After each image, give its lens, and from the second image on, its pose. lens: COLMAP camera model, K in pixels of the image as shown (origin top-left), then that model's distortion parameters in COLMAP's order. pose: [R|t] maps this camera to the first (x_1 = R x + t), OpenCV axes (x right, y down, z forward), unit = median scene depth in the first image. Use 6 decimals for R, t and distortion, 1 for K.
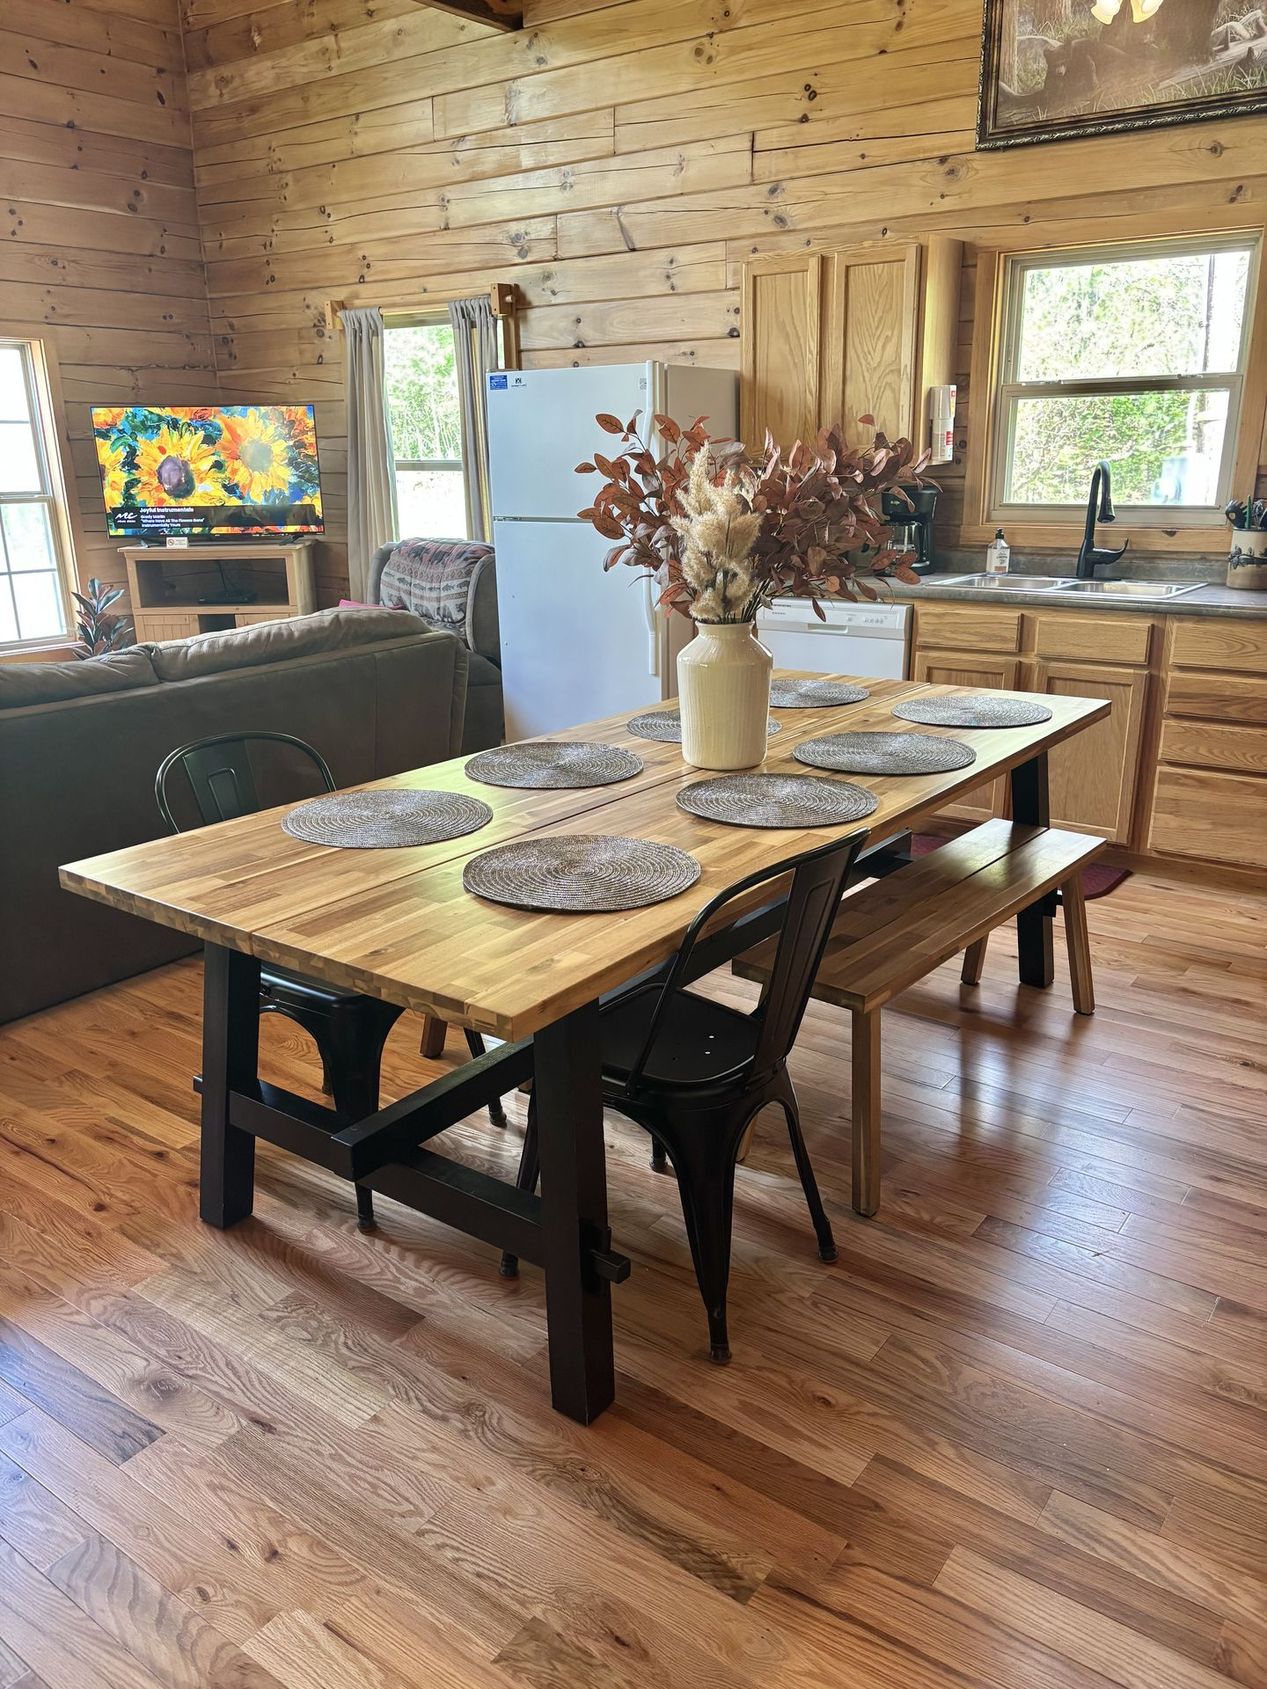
lens RADIAL K [[1276.9, 0, 637.4], [0, 1276.9, 853.4], [0, 0, 1]] dist [0.065413, -0.069210]
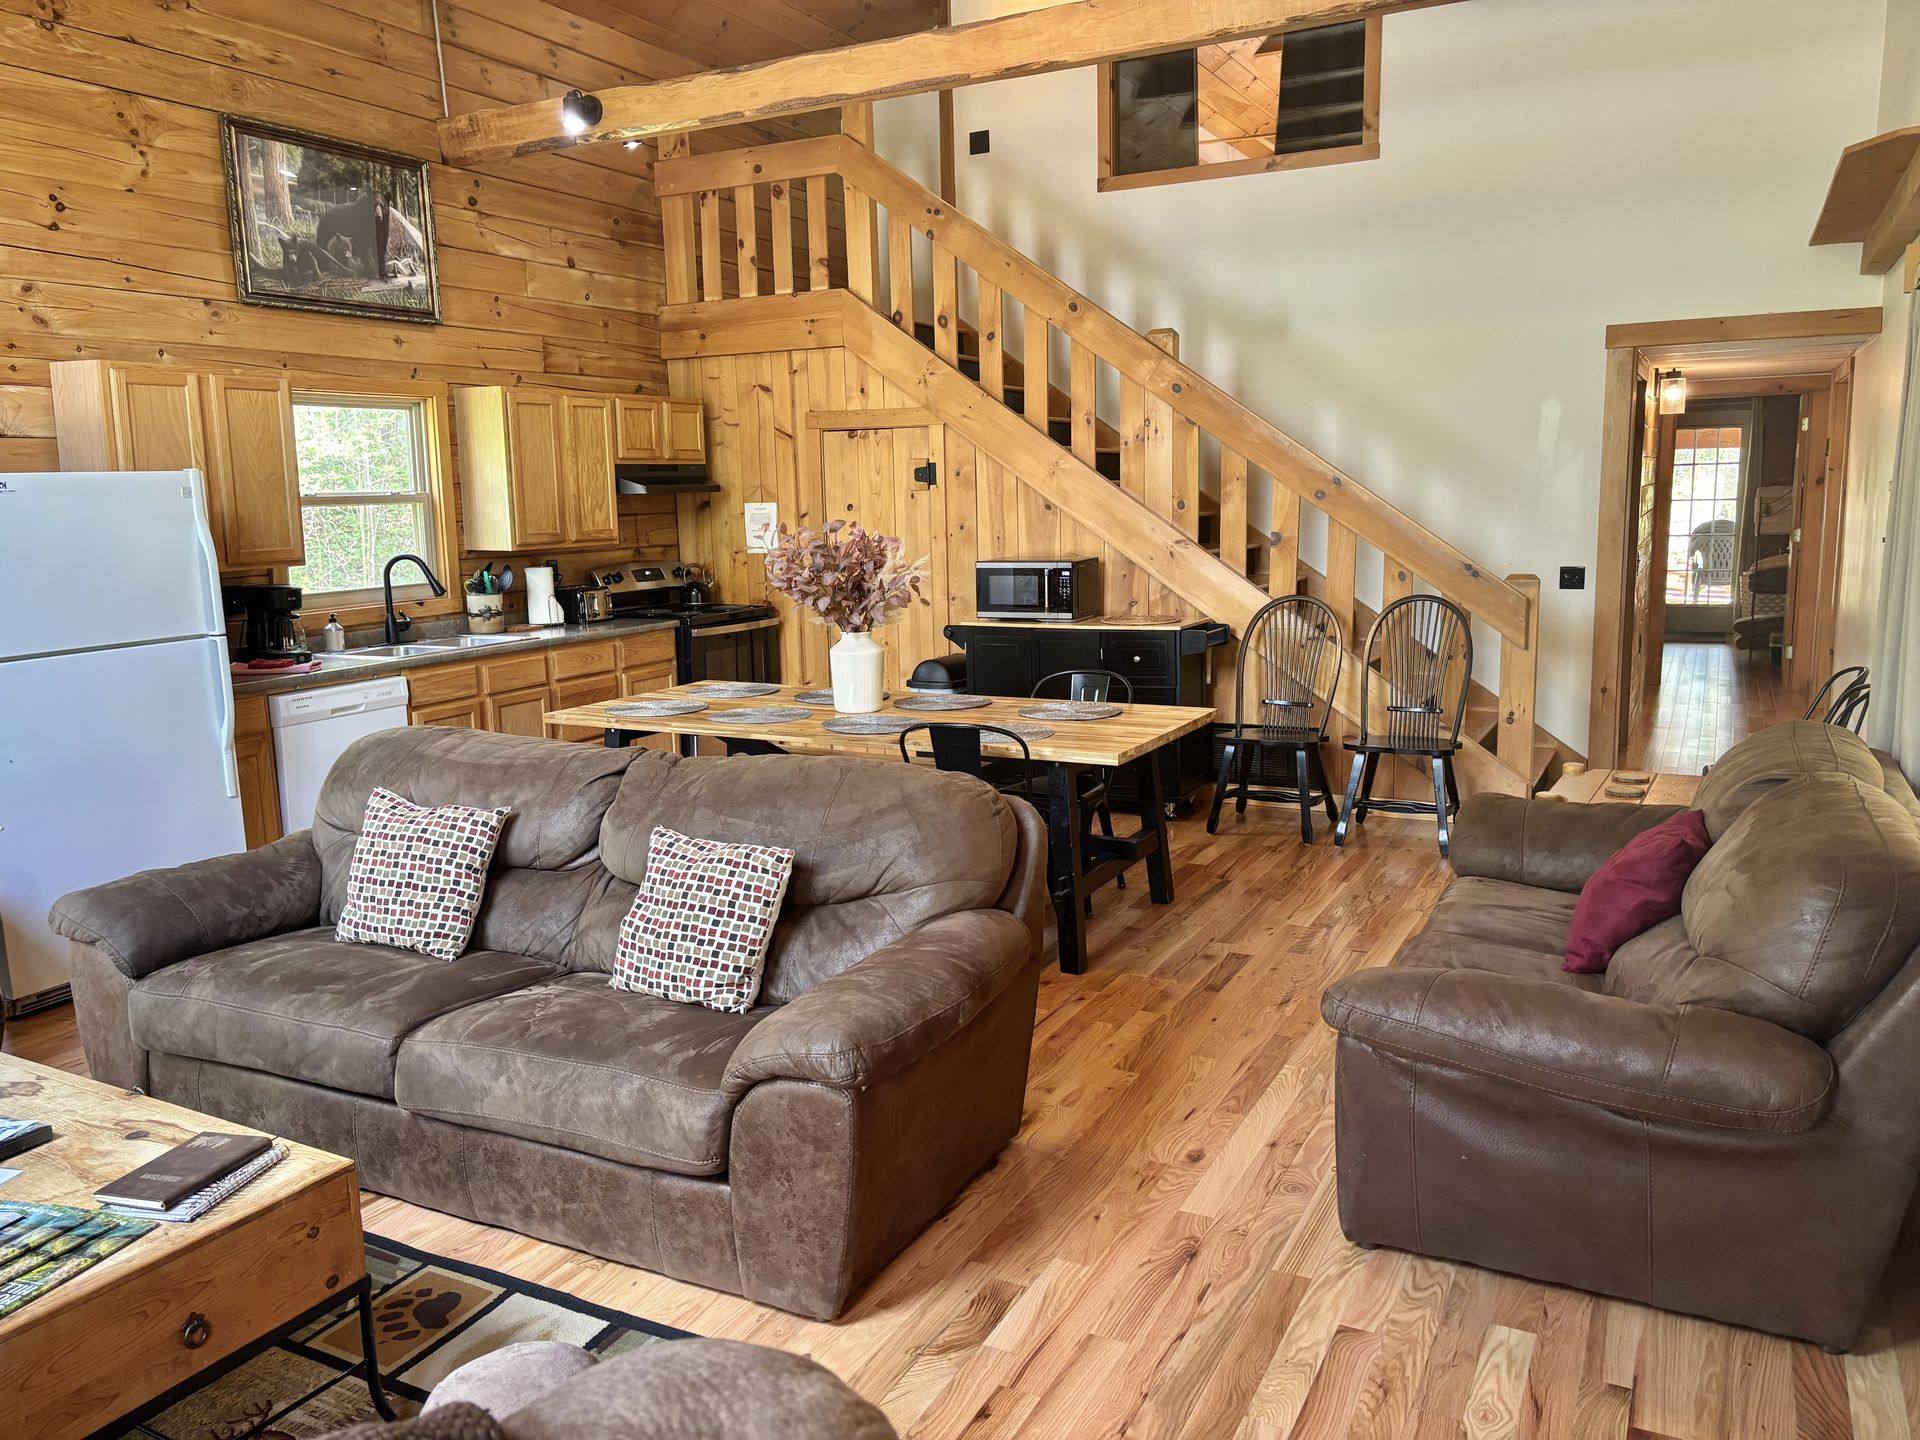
lens RADIAL K [[1451.5, 0, 960.0], [0, 1451.5, 720.0], [0, 0, 1]] dist [0.065413, -0.069210]
pose [[-0.153757, -0.146482, 0.977191, -1.398496], [0.325747, 0.926151, 0.190086, -0.289525], [-0.932870, 0.347544, -0.094686, 0.792242]]
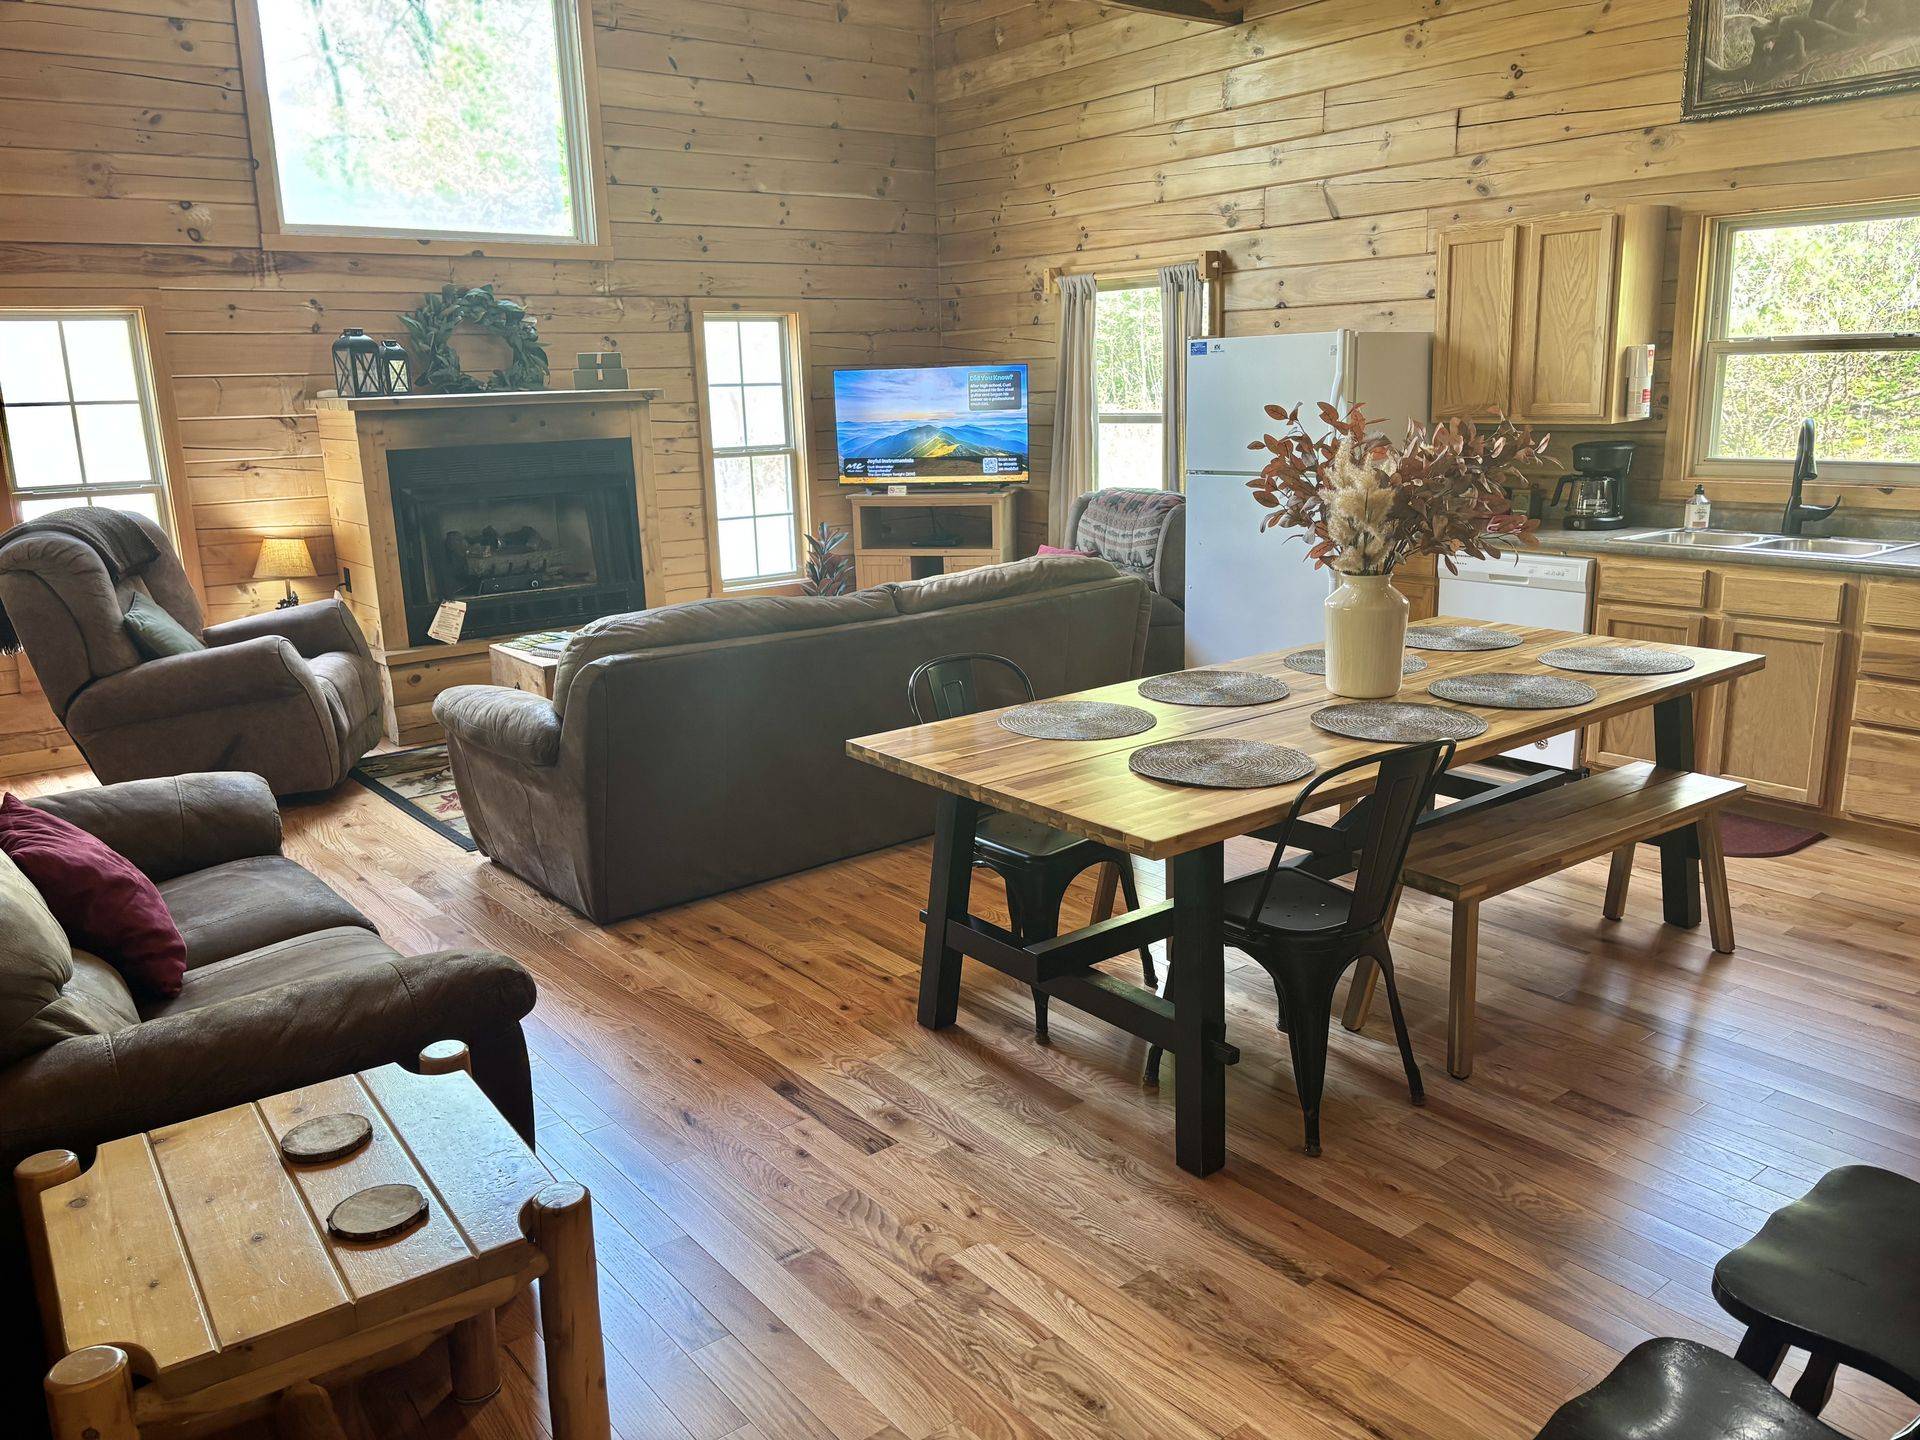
lens RADIAL K [[1451.5, 0, 960.0], [0, 1451.5, 720.0], [0, 0, 1]] dist [0.065413, -0.069210]
pose [[0.963577, 0.047004, -0.263268, 0.049215], [-0.065194, 0.996020, -0.060782, 0.043354], [0.259364, 0.075732, 0.962806, -0.280208]]
